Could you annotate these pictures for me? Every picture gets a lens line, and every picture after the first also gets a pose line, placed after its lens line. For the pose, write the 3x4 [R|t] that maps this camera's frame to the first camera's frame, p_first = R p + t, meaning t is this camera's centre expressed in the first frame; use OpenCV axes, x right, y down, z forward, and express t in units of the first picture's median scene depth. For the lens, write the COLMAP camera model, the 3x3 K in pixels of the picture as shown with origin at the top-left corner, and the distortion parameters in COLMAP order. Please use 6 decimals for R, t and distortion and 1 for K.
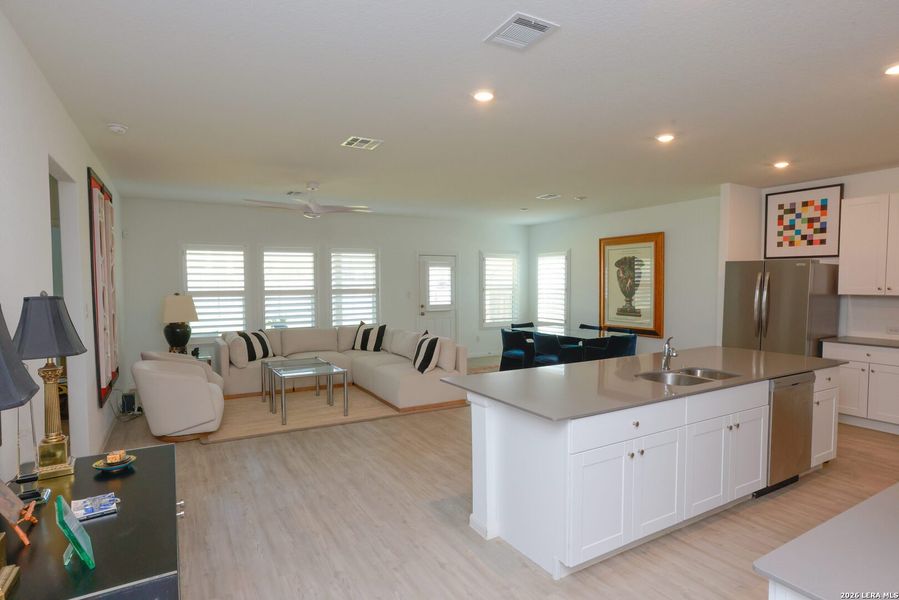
lens RADIAL K [[489.9, 0, 449.1], [0, 489.9, 304.7], [0, 0, 1]] dist [-0.050689, 0.032024]
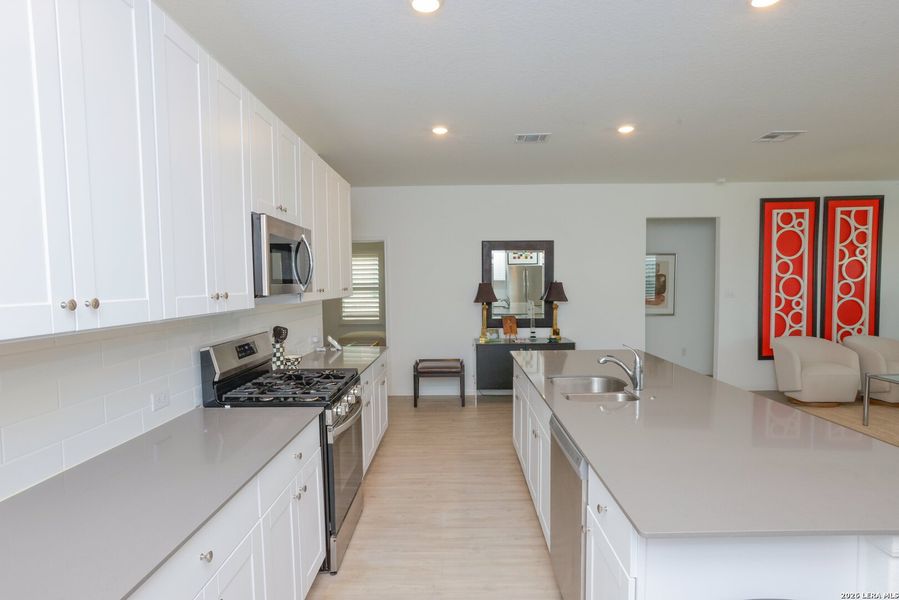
lens RADIAL K [[500.0, 0, 463.6], [0, 500.0, 312.2], [0, 0, 1]] dist [-0.030859, 0.035473]
pose [[-0.485658, 0.065092, -0.871722, 0.667975], [-0.026233, 0.995689, 0.088964, -0.027957], [0.873755, 0.066074, -0.481857, 0.599007]]
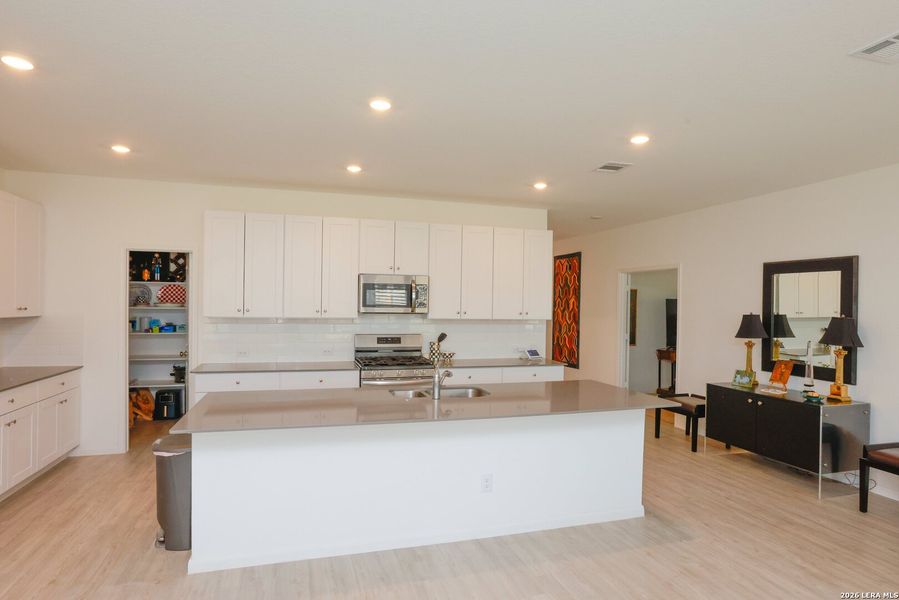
lens RADIAL K [[505.0, 0, 455.5], [0, 505.0, 311.0], [0, 0, 1]] dist [0.000390, 0.000245]
pose [[-0.978510, -0.011572, 0.205874, 0.111282], [-0.000148, 0.998463, 0.055421, -0.049163], [-0.206199, 0.054200, -0.977008, 1.030744]]
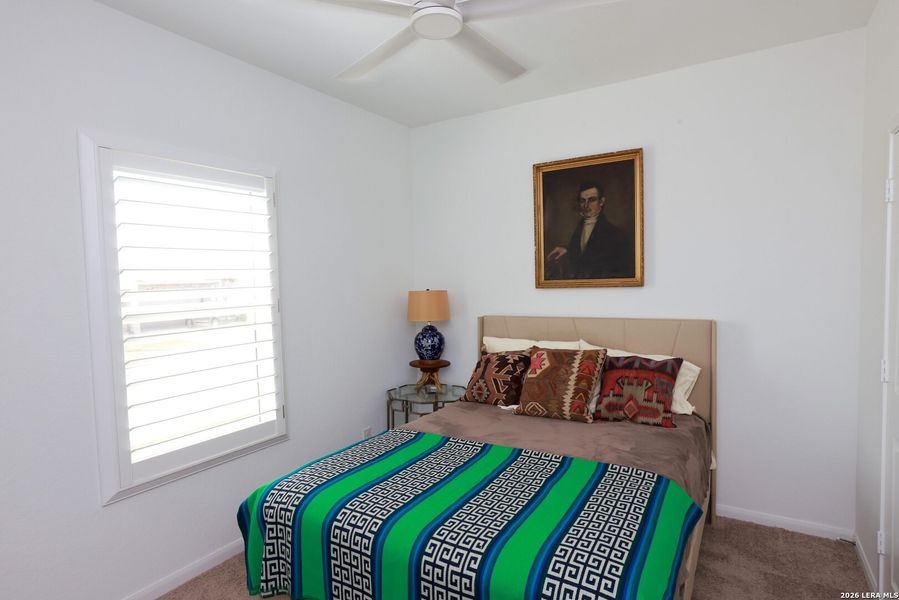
lens RADIAL K [[489.9, 0, 449.1], [0, 489.9, 304.7], [0, 0, 1]] dist [-0.050689, 0.032024]
pose [[-0.486518, -0.056313, 0.871854, -0.099069], [0.045656, 0.994918, 0.089738, -0.075603], [-0.872477, 0.083464, -0.481475, 1.477687]]
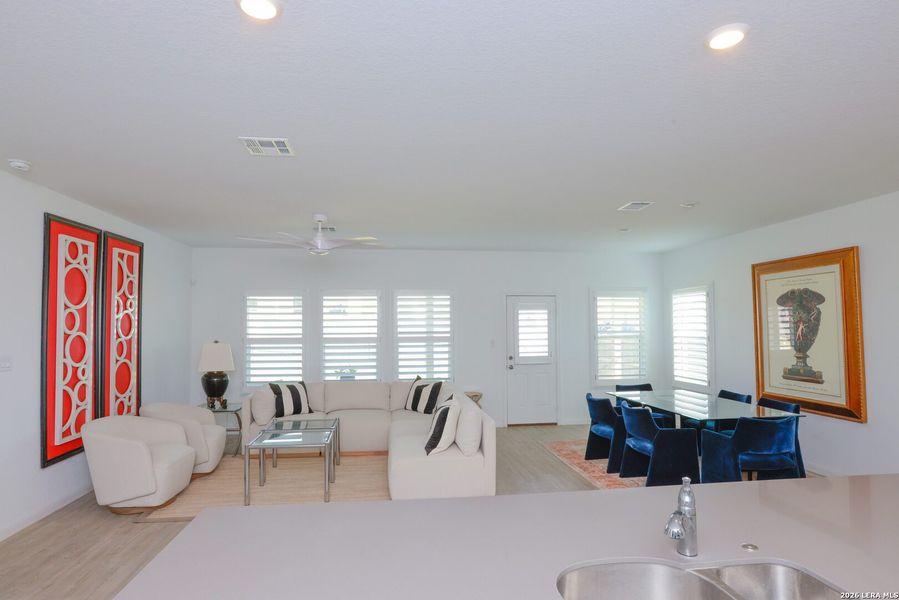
lens RADIAL K [[482.6, 0, 445.0], [0, 482.6, 307.0], [0, 0, 1]] dist [-0.048593, 0.028690]
pose [[0.920461, -0.018044, -0.390417, 0.221468], [-0.015470, 0.996469, -0.082527, -0.018717], [0.390527, 0.082003, 0.916932, 0.289577]]
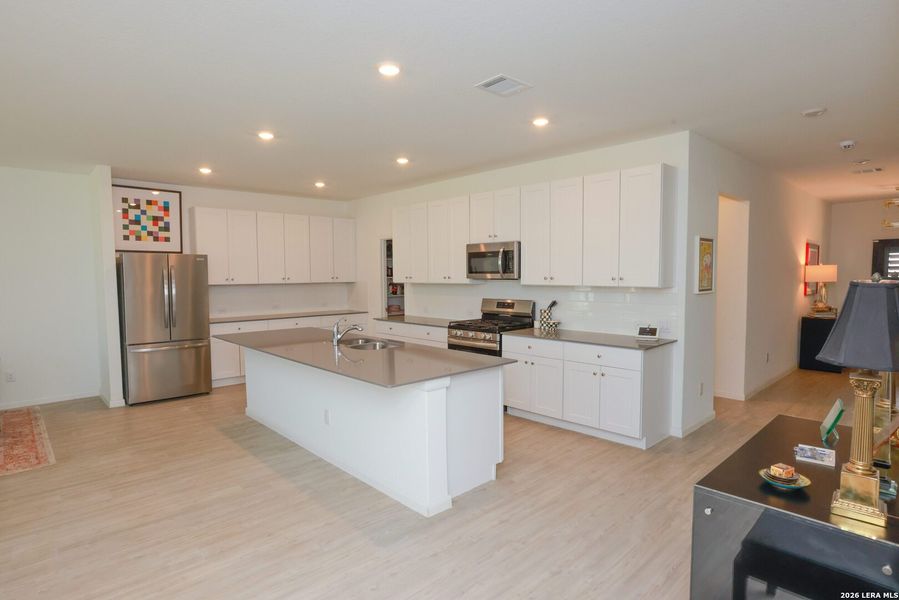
lens RADIAL K [[489.9, 0, 449.1], [0, 489.9, 304.7], [0, 0, 1]] dist [-0.050689, 0.032024]
pose [[-0.235986, -0.056546, 0.970110, -0.411259], [0.051756, 0.996157, 0.070654, -0.019834], [-0.970377, 0.066882, -0.232153, 0.529421]]
